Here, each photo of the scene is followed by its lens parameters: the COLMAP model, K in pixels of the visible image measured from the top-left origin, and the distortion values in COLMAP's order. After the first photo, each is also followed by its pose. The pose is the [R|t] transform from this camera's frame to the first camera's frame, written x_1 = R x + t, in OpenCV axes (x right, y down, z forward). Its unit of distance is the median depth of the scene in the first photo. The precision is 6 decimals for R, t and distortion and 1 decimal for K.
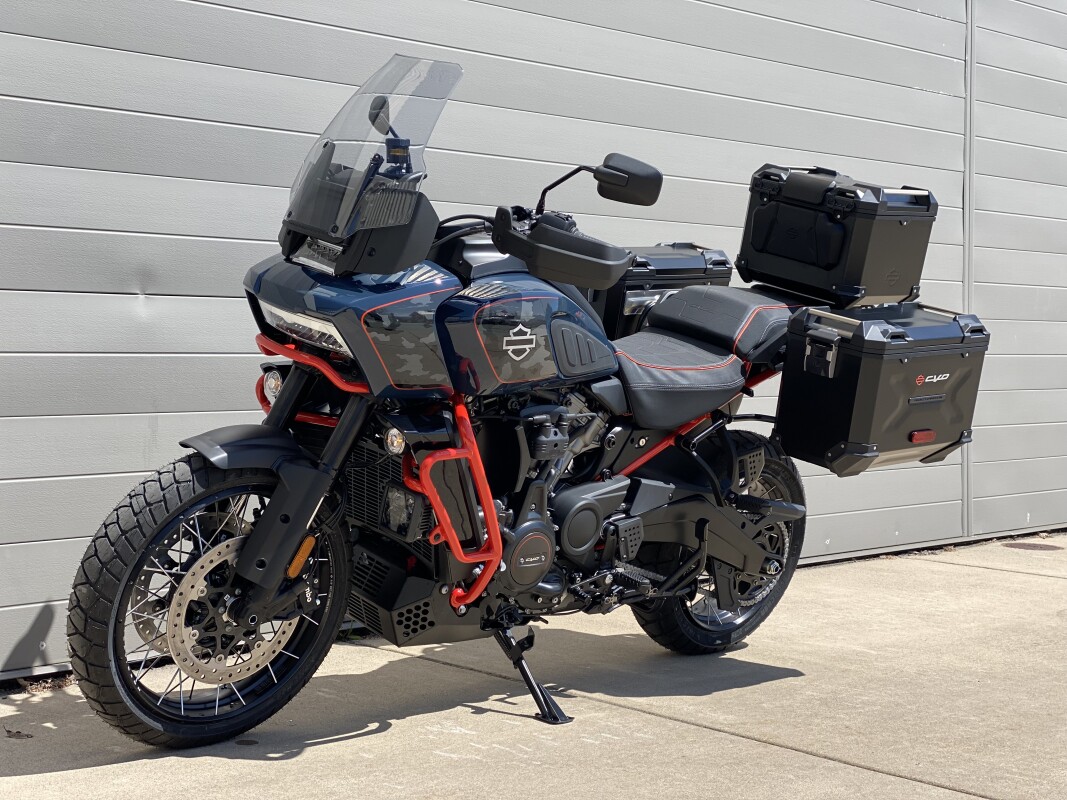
lens RADIAL K [[1610.1, 0, 533.5], [0, 1610.1, 400.0], [0, 0, 1]] dist [0.115442, 0.042073]
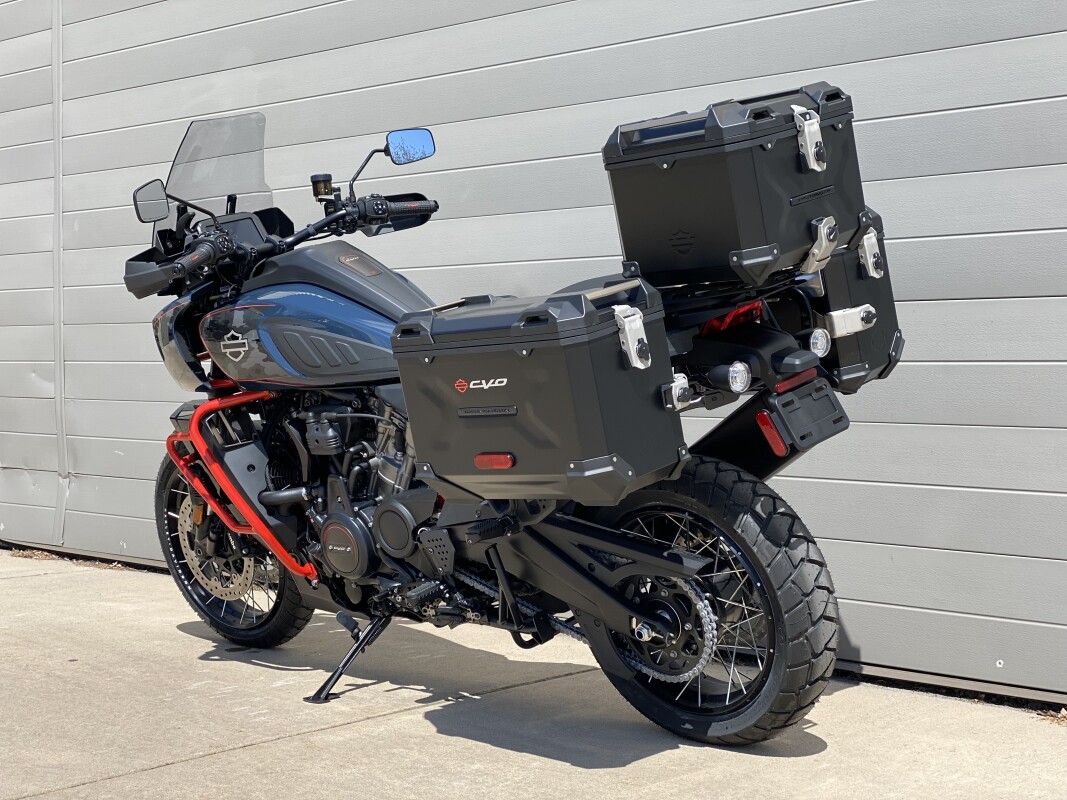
lens RADIAL K [[1610.1, 0, 533.5], [0, 1610.1, 400.0], [0, 0, 1]] dist [0.115442, 0.042073]
pose [[0.069198, 0.015021, -0.997490, 1.093122], [-0.033294, 0.999364, 0.012739, -0.017809], [0.997047, 0.032329, 0.069654, 1.066747]]
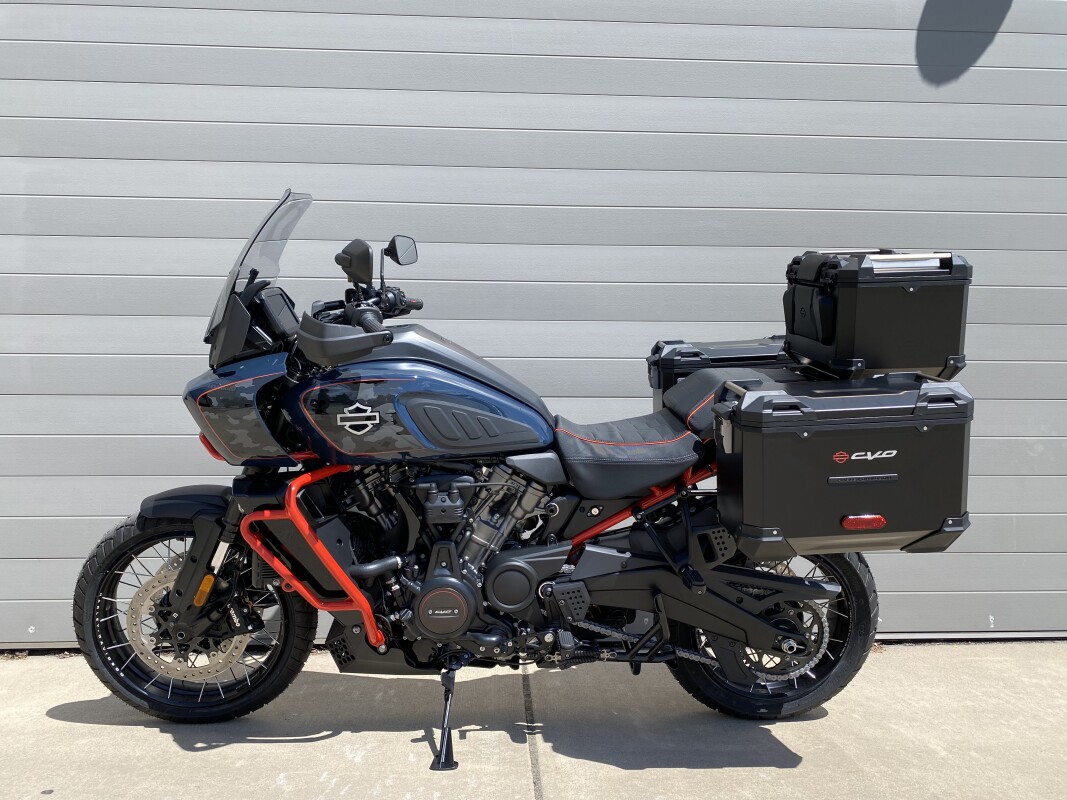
lens RADIAL K [[827.0, 0, 545.4], [0, 827.0, 382.5], [0, 0, 1]] dist [0.015691, -0.010512]
pose [[0.764557, -0.046913, -0.642846, 0.442142], [-0.017576, 0.995459, -0.093550, -0.008360], [0.644316, 0.082823, 0.760261, 0.600126]]
